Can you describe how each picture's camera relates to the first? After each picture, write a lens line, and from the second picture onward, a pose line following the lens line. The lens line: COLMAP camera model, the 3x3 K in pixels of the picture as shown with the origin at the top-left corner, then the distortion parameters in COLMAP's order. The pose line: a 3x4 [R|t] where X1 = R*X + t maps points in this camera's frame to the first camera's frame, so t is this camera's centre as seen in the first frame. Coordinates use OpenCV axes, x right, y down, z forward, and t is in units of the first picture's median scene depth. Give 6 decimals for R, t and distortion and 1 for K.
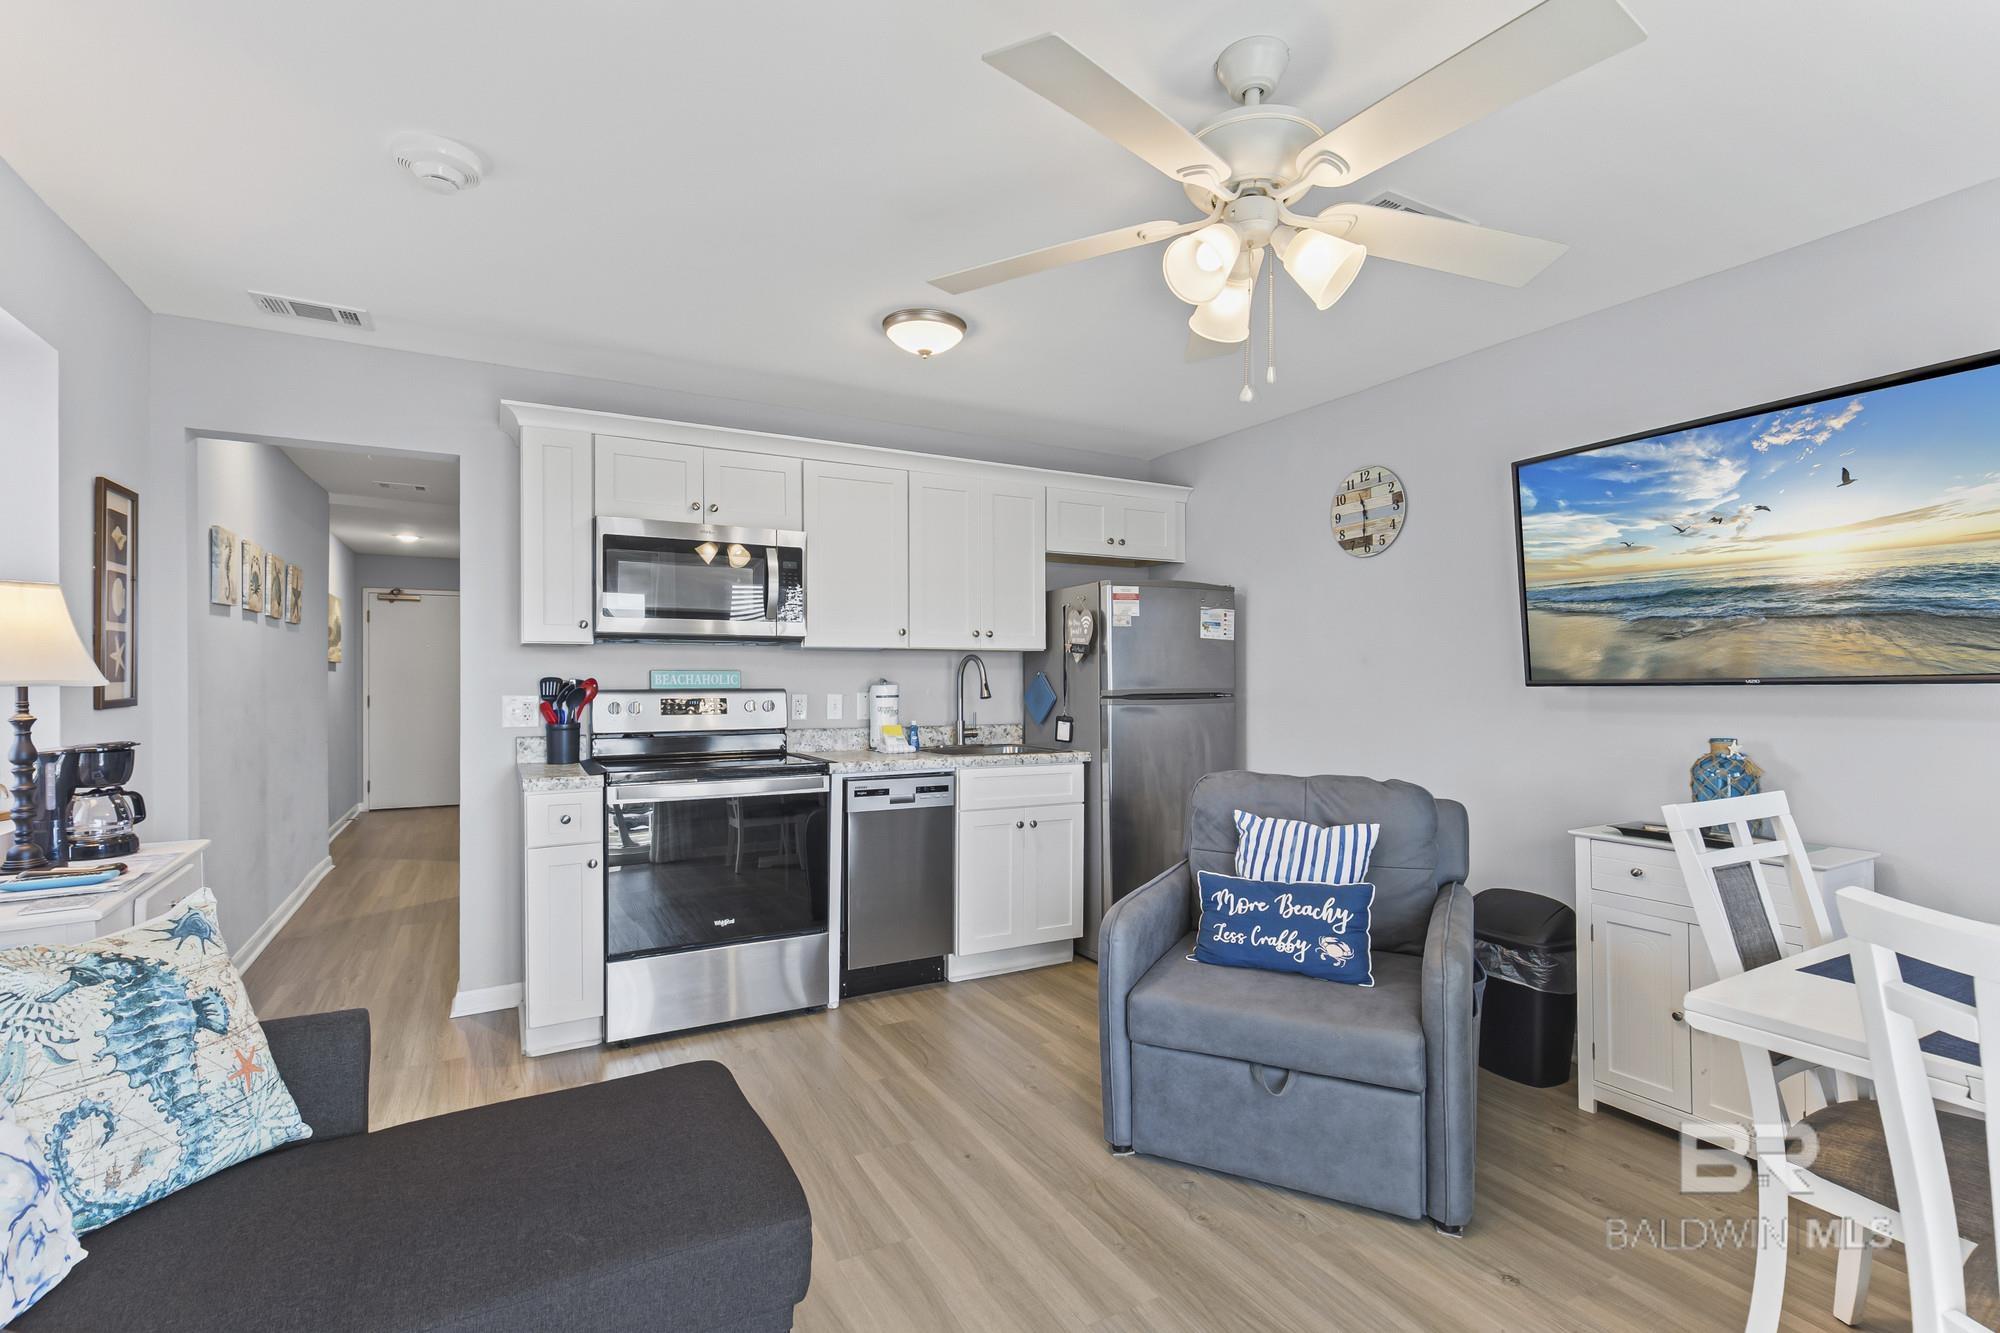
lens RADIAL K [[905.9, 0, 1006.7], [0, 905.9, 669.9], [0, 0, 1]] dist [0.000006, -0.004752]
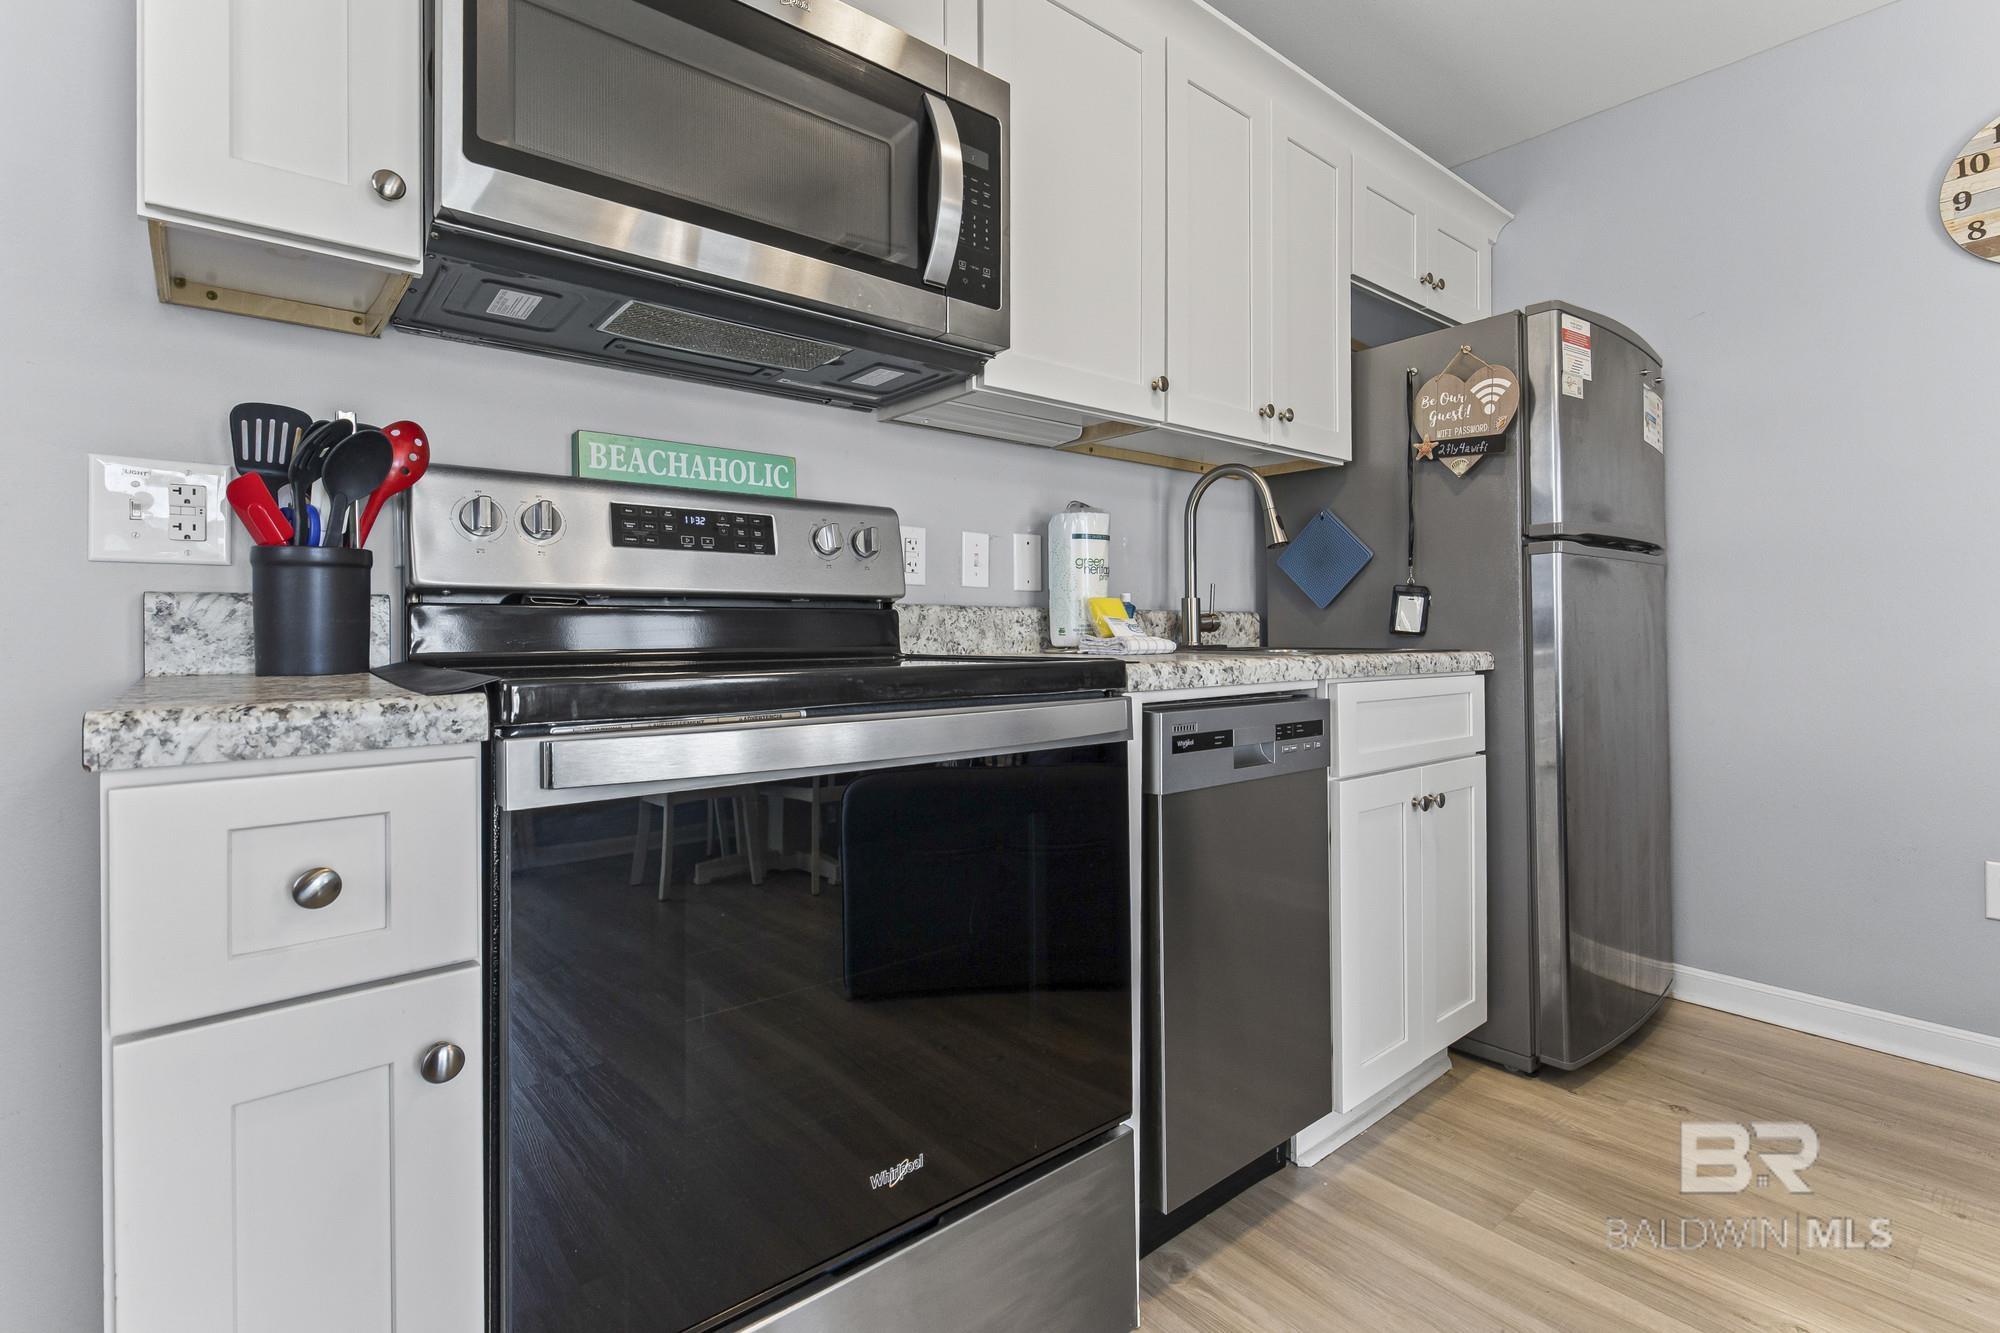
lens RADIAL K [[905.9, 0, 1002.2], [0, 905.9, 619.4], [0, 0, 1]] dist [0.000006, -0.004752]
pose [[0.983249, -0.000239, 0.182269, -0.299781], [0.000133, 1.000000, 0.000595, 0.081646], [-0.182269, -0.000561, 0.983249, 0.623278]]
